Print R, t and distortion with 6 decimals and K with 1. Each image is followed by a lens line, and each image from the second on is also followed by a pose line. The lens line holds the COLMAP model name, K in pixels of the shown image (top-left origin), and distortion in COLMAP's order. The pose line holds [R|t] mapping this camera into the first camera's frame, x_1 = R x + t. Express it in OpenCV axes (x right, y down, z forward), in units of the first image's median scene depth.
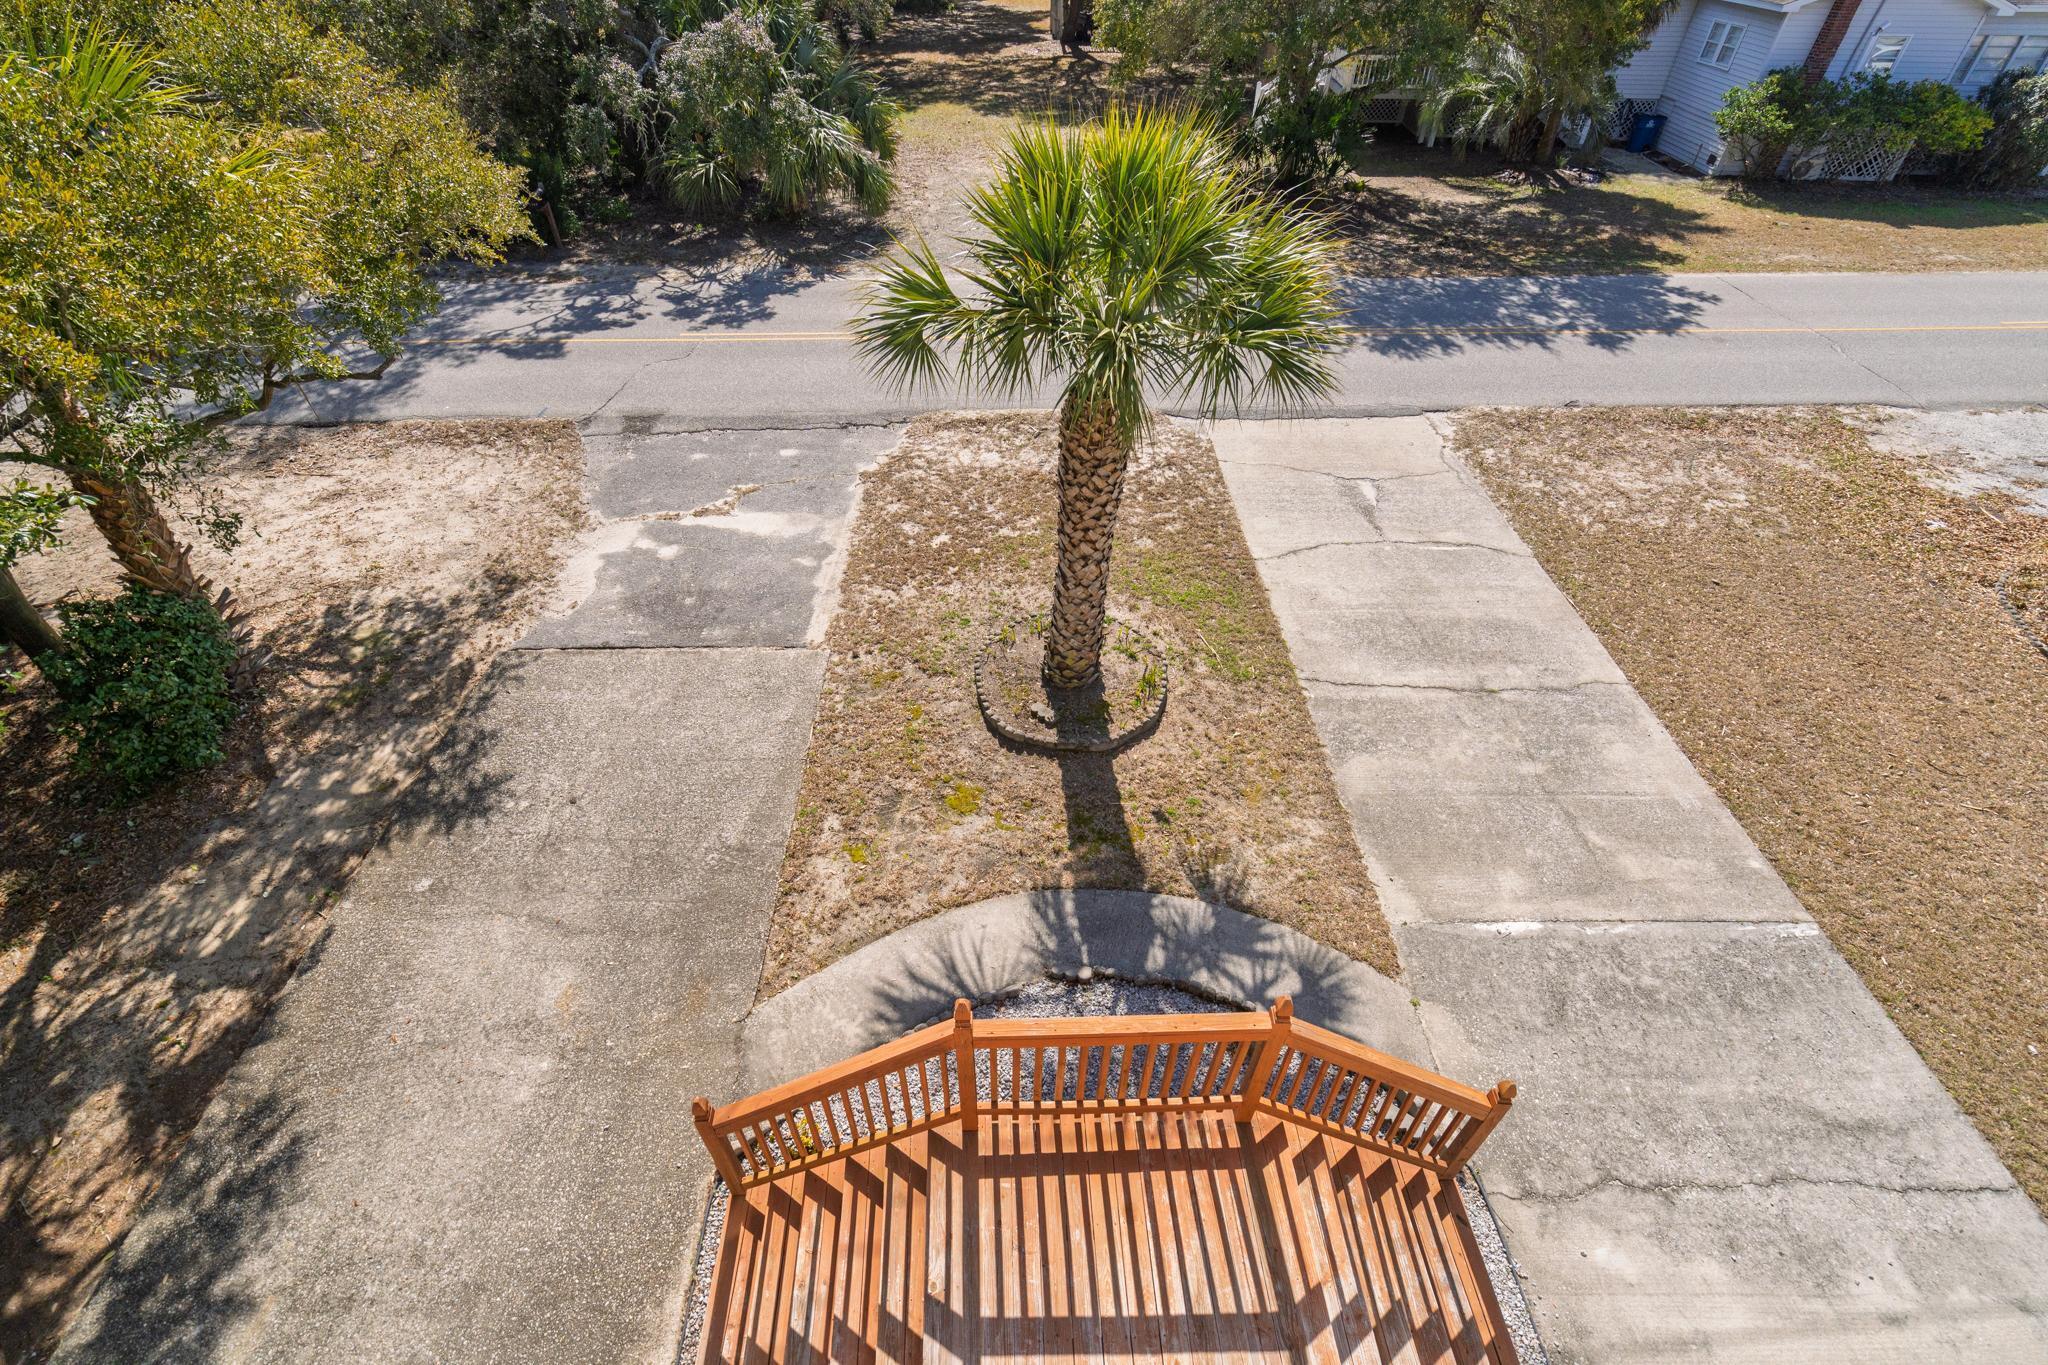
lens RADIAL K [[921.8, 0, 1015.7], [0, 921.8, 679.2], [0, 0, 1]] dist [-0.001742, 0.000511]
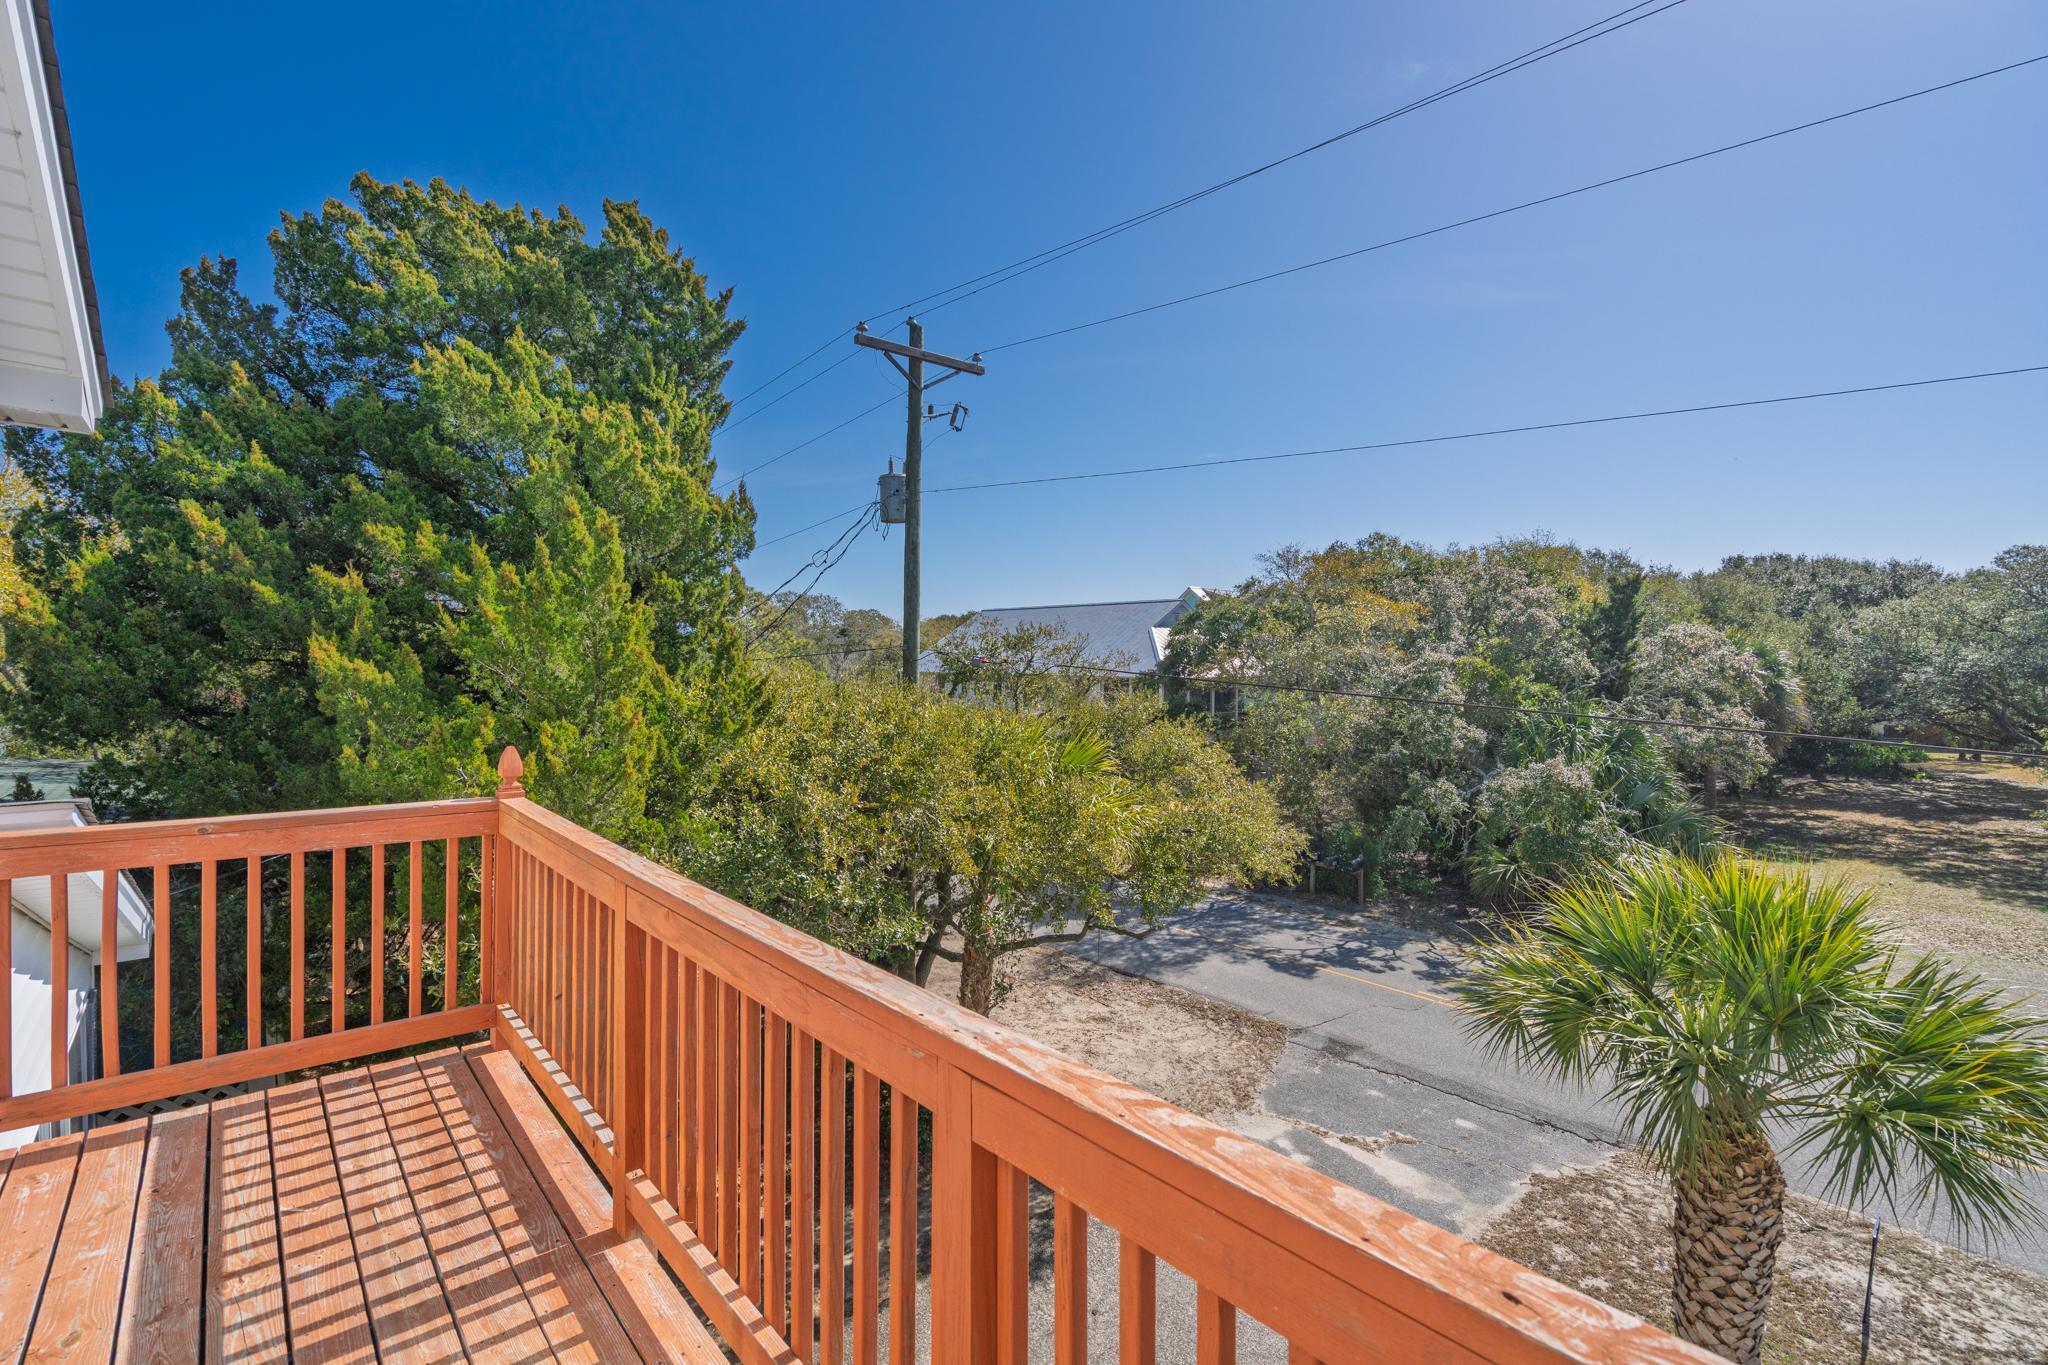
lens RADIAL K [[921.8, 0, 1015.7], [0, 921.8, 679.2], [0, 0, 1]] dist [-0.001742, 0.000511]
pose [[0.648016, 0.019501, -0.761377, 0.144012], [-0.503475, 0.761062, -0.409021, 0.026734], [0.571479, 0.648386, 0.502999, -0.049905]]
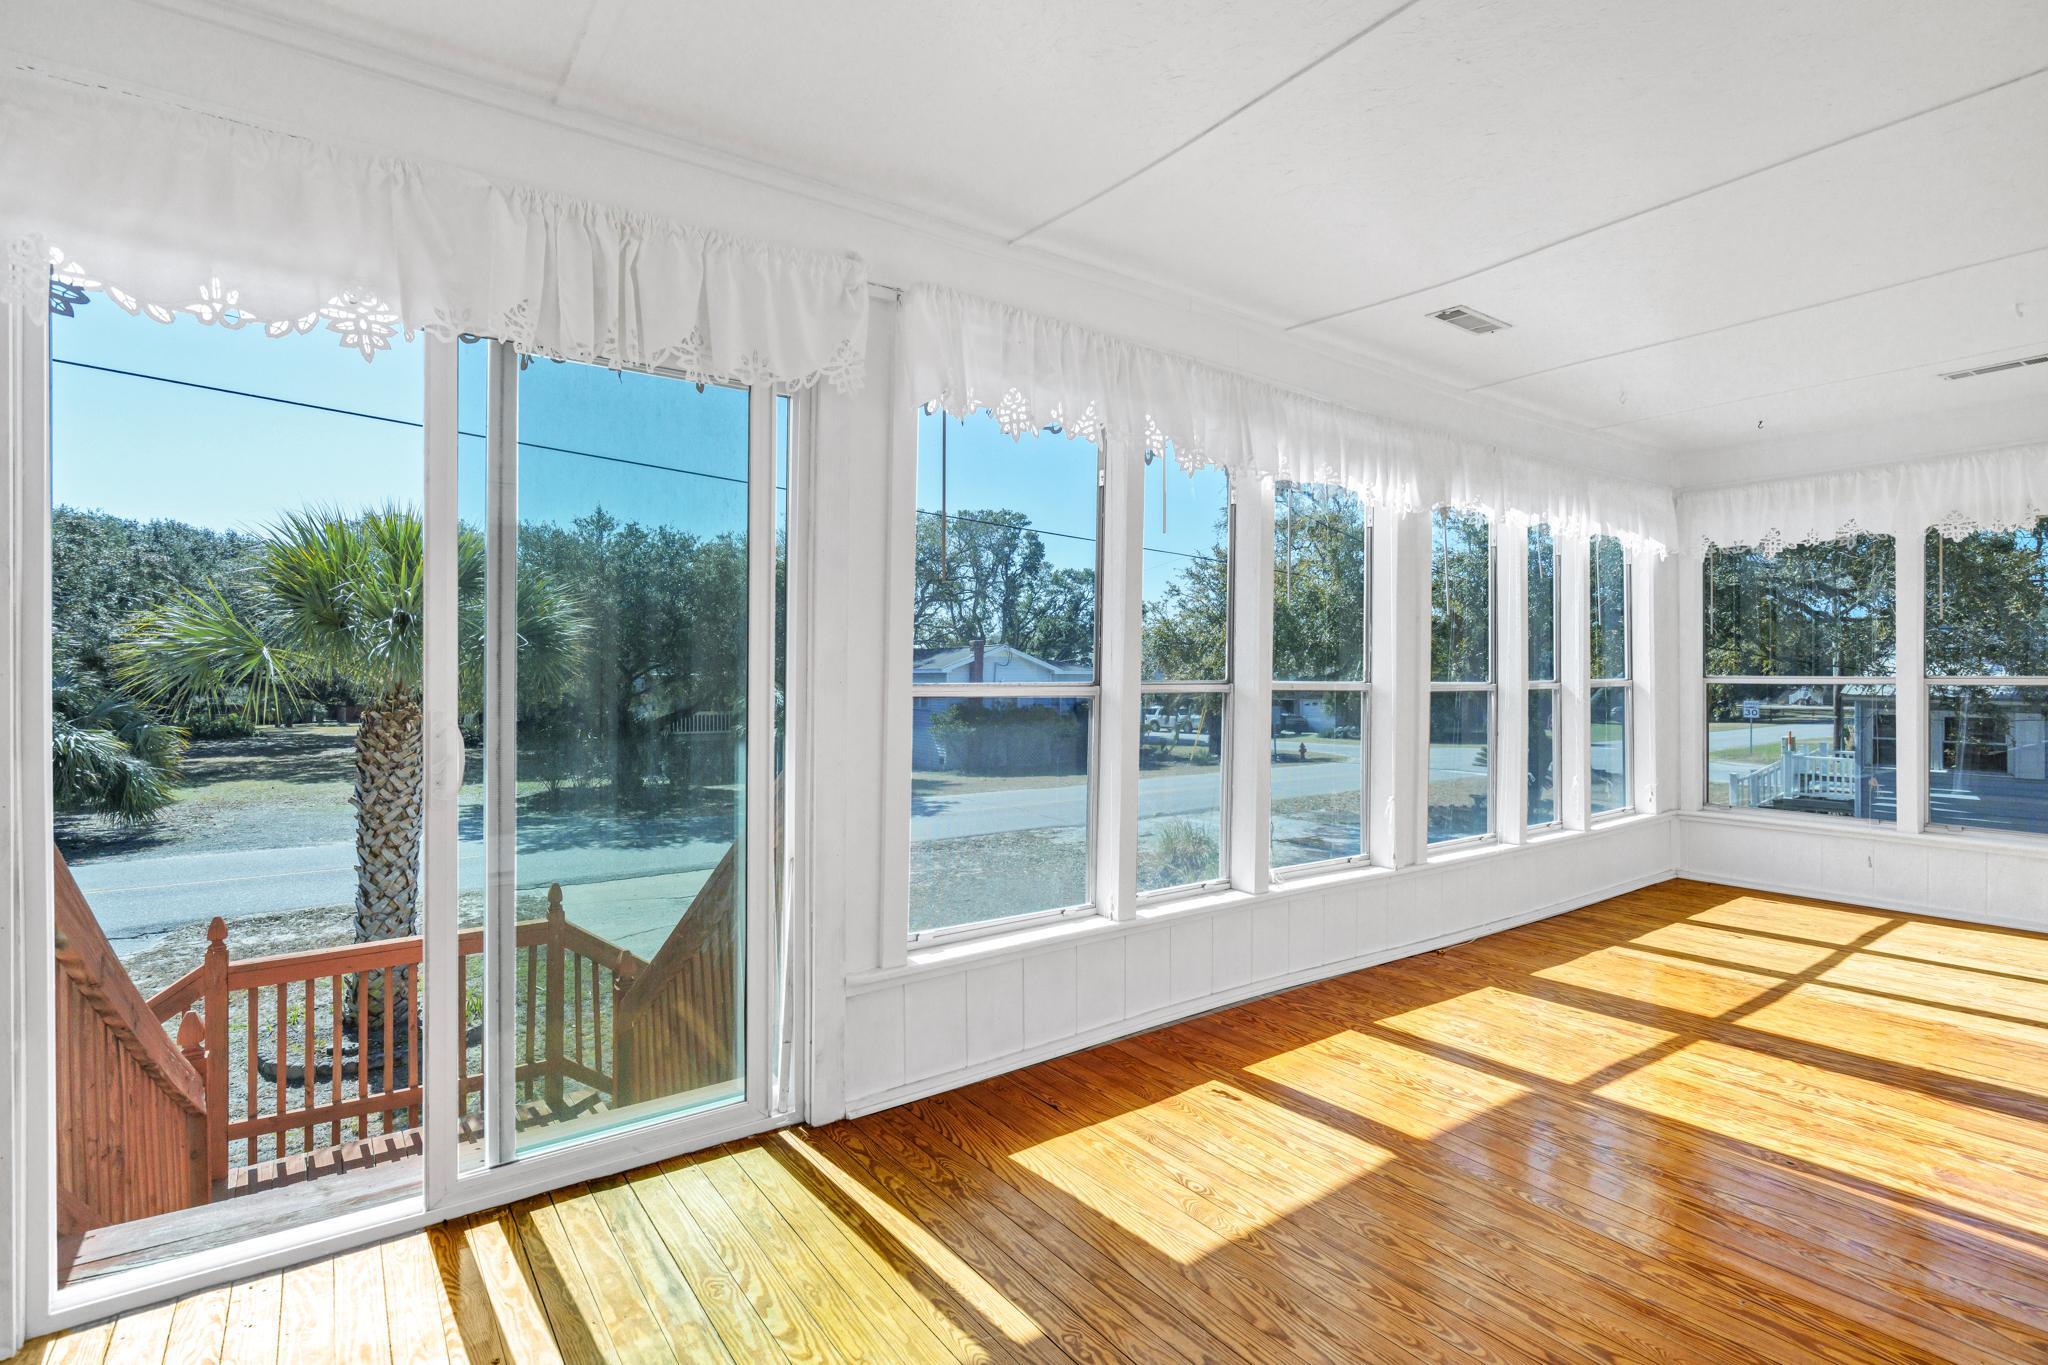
lens RADIAL K [[981.2, 0, 1024.0], [0, 981.2, 682.5], [0, 0, 1]] dist [-0.002709, -0.000391]
pose [[0.820454, 0.000006, 0.571712, 0.016079], [0.376981, 0.751797, -0.541006, 0.302094], [-0.429815, 0.659395, 0.616813, -0.071049]]
